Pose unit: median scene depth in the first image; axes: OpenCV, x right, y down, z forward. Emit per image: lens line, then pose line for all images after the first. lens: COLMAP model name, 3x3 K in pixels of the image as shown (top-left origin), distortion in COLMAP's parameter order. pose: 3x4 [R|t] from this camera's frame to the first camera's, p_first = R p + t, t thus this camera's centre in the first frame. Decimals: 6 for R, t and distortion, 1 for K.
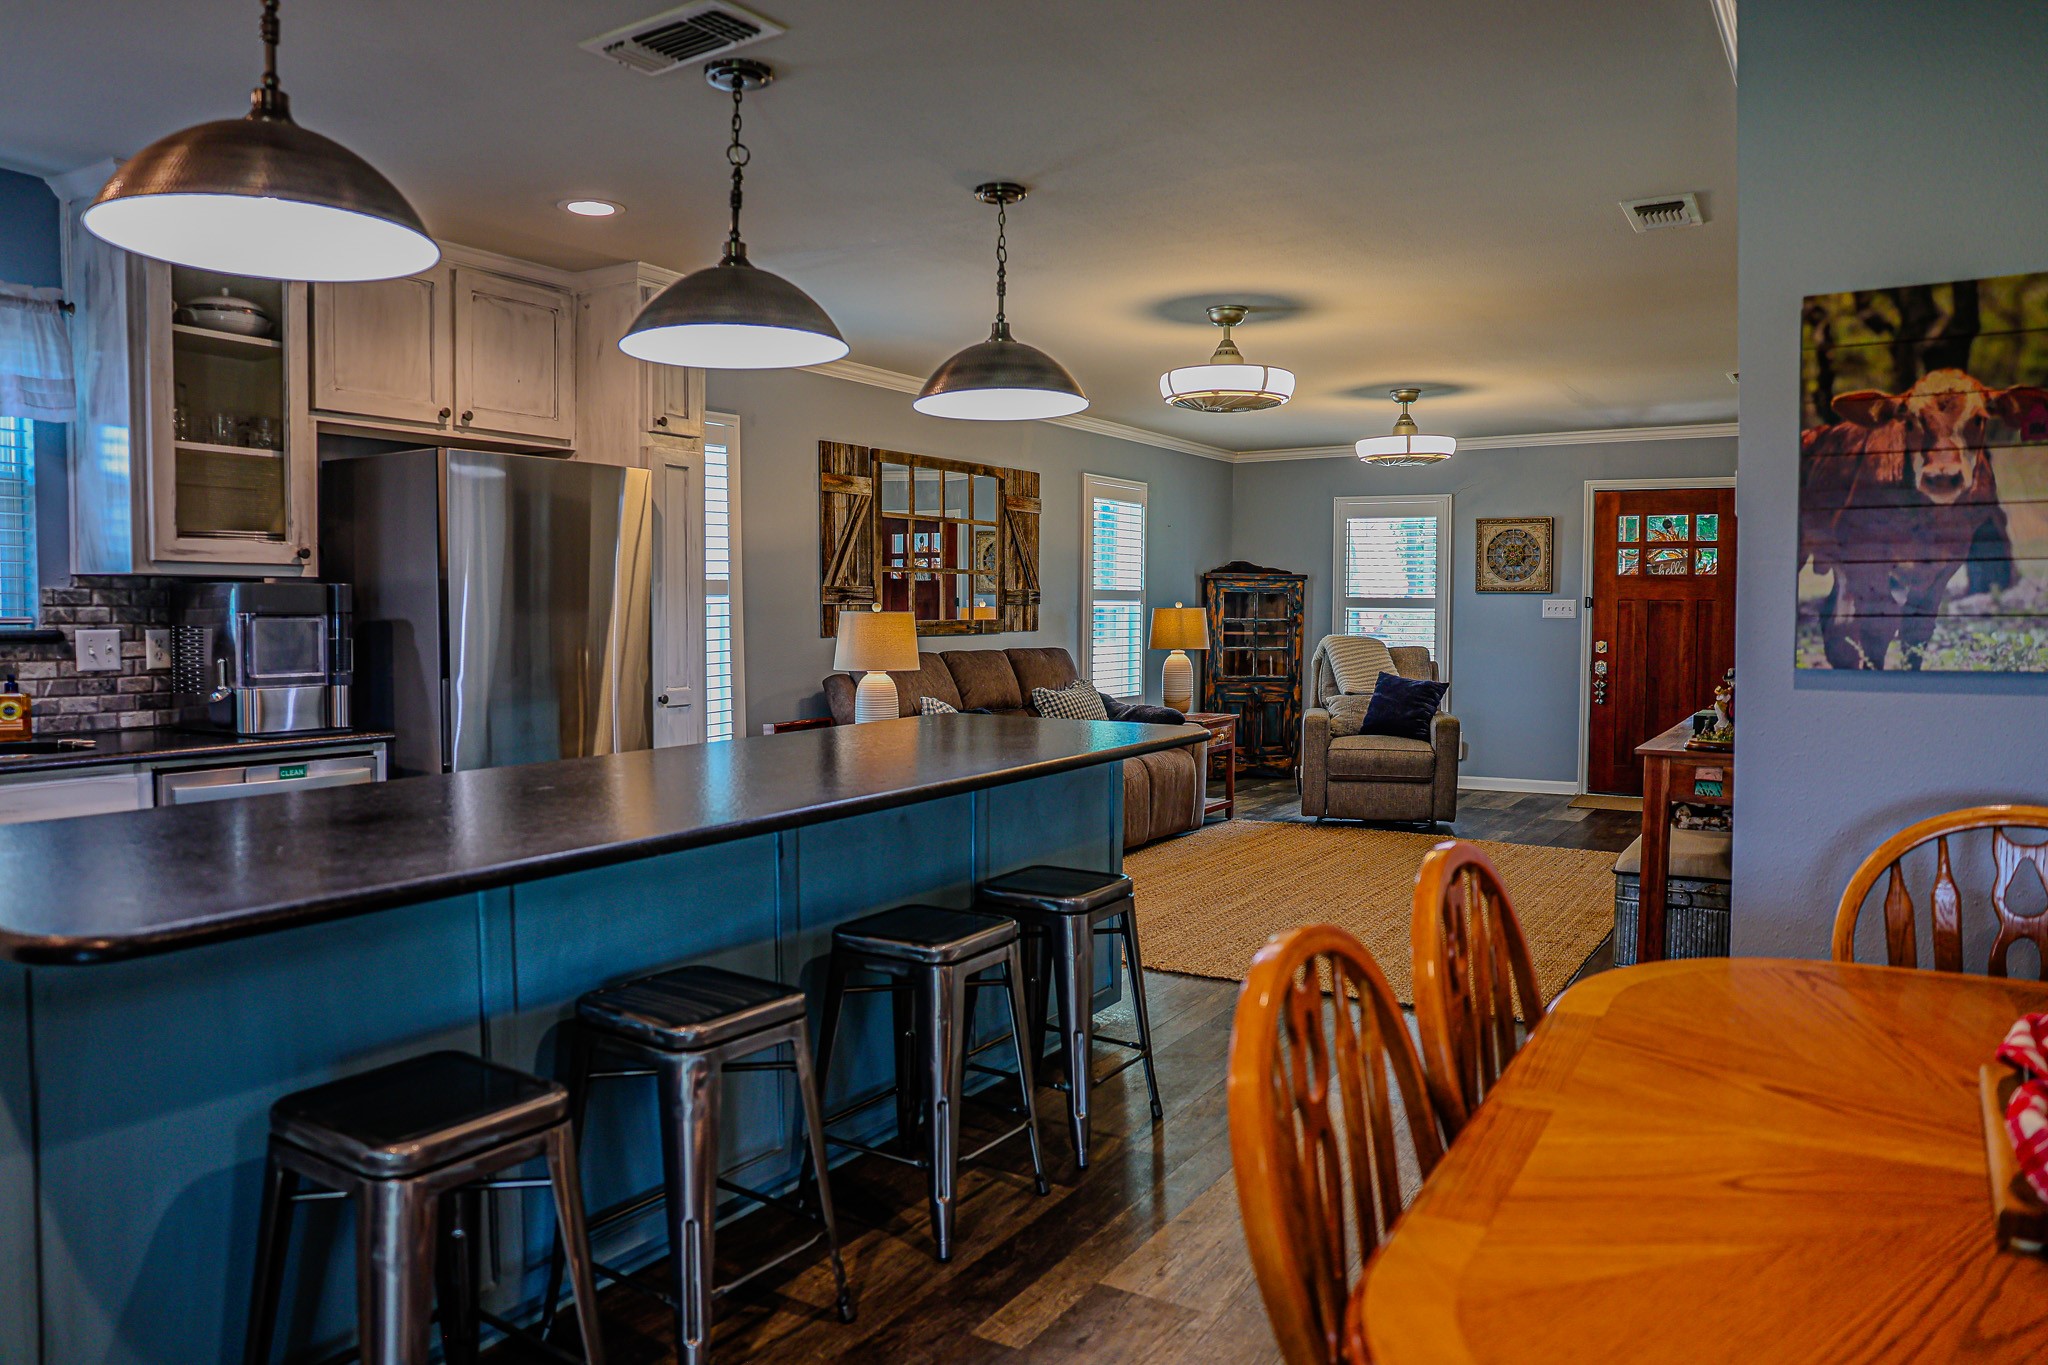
lens RADIAL K [[1401.9, 0, 1024.0], [0, 1401.9, 682.5], [0, 0, 1]] dist [-0.114024, 0.087530]
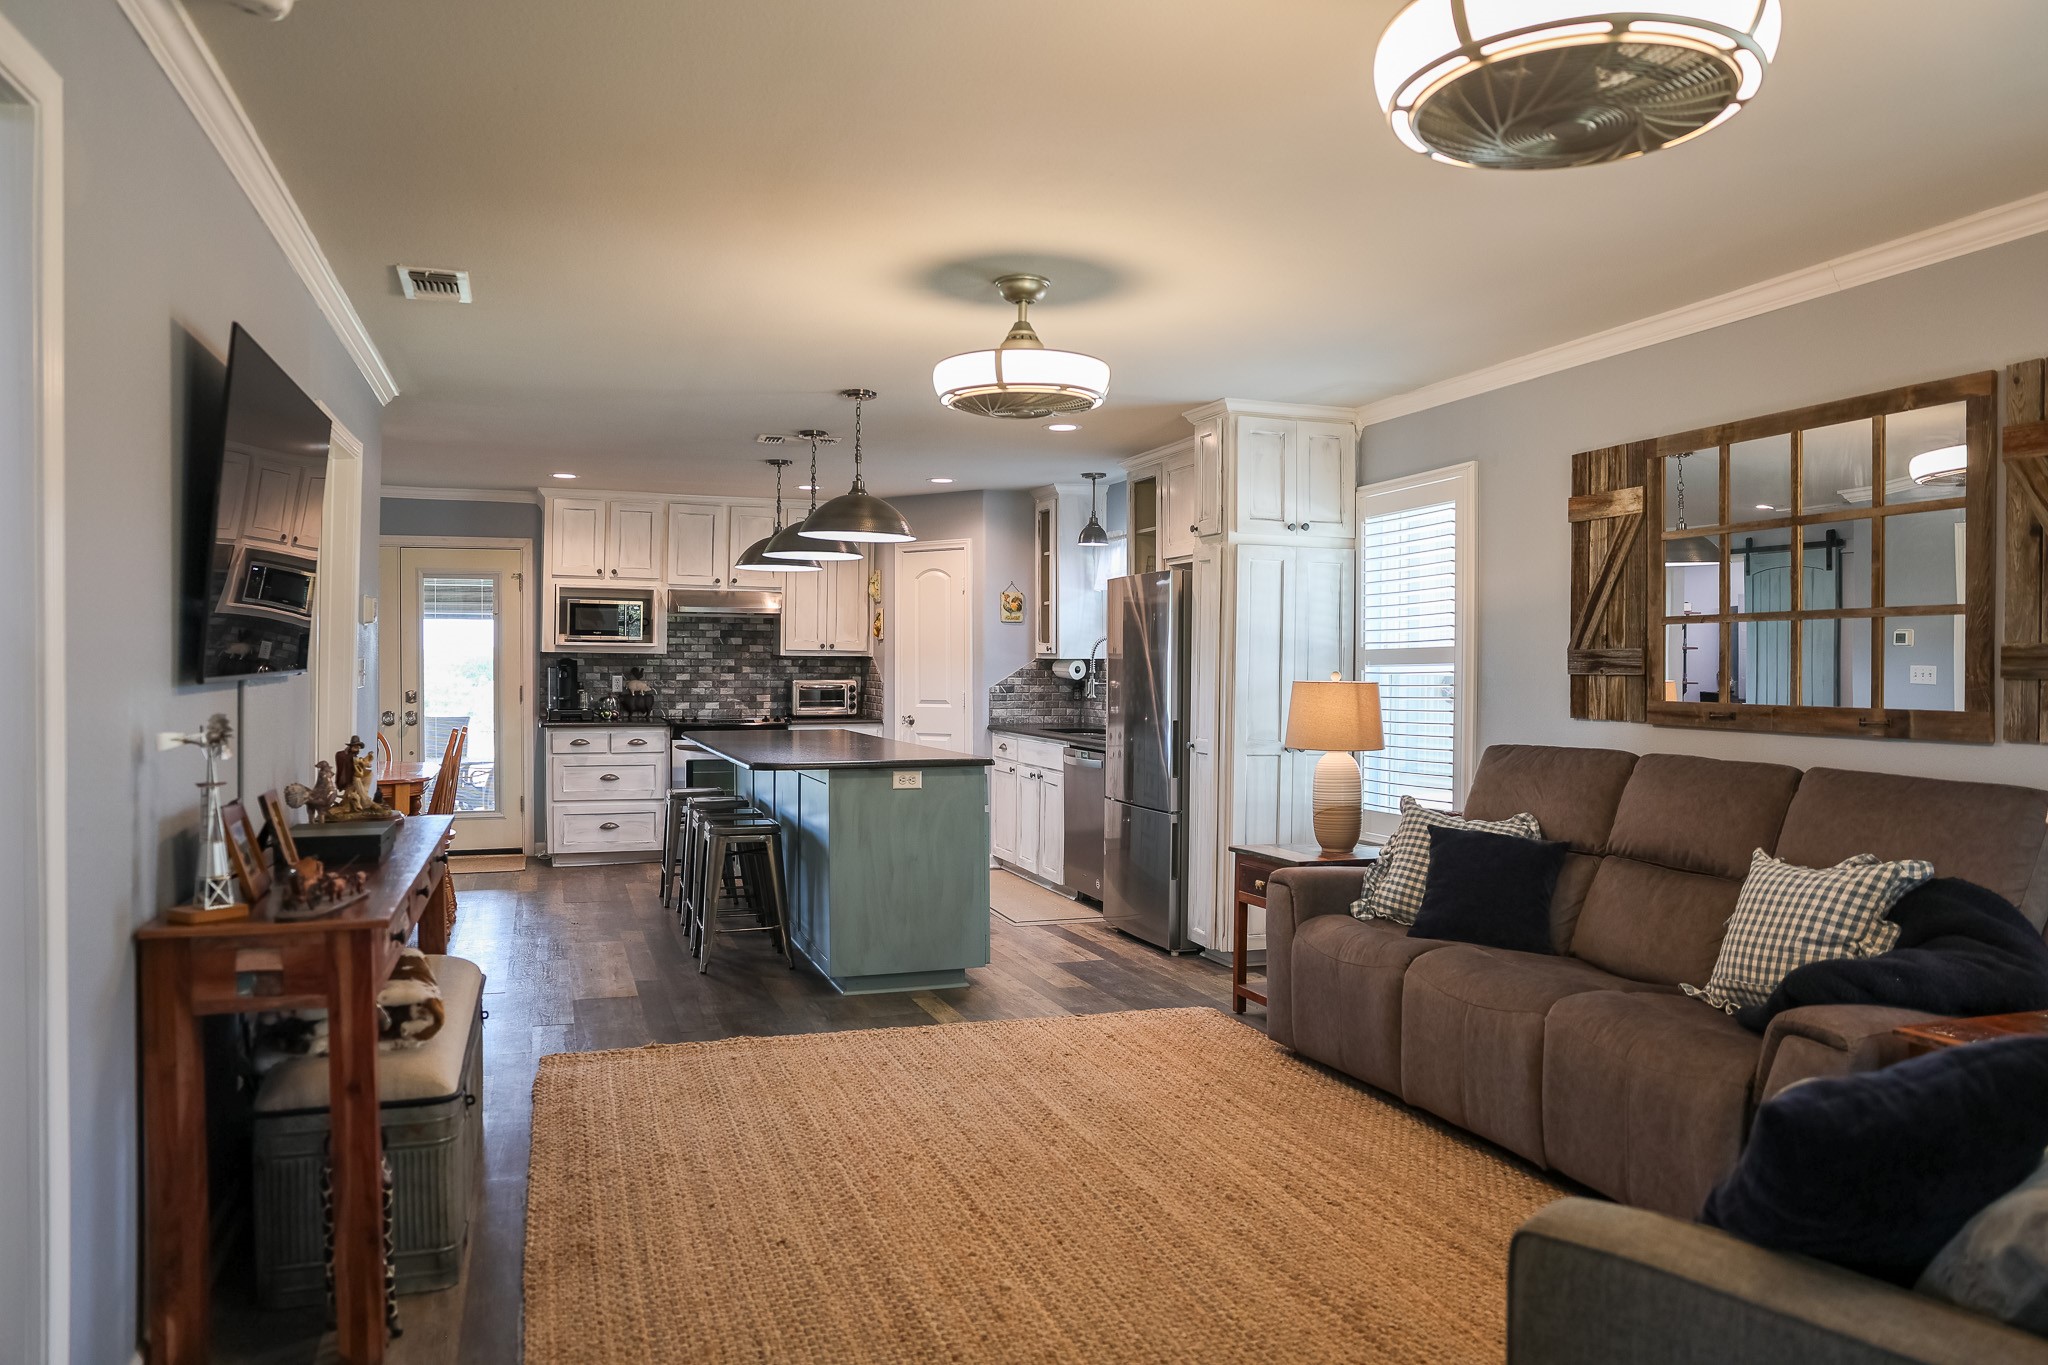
lens RADIAL K [[1401.9, 0, 1024.0], [0, 1401.9, 682.5], [0, 0, 1]] dist [-0.114024, 0.087530]
pose [[-0.631848, 0.001329, -0.775091, 0.594232], [-0.049654, 0.997875, 0.042188, -0.066805], [0.773500, 0.065143, -0.630439, 1.211272]]
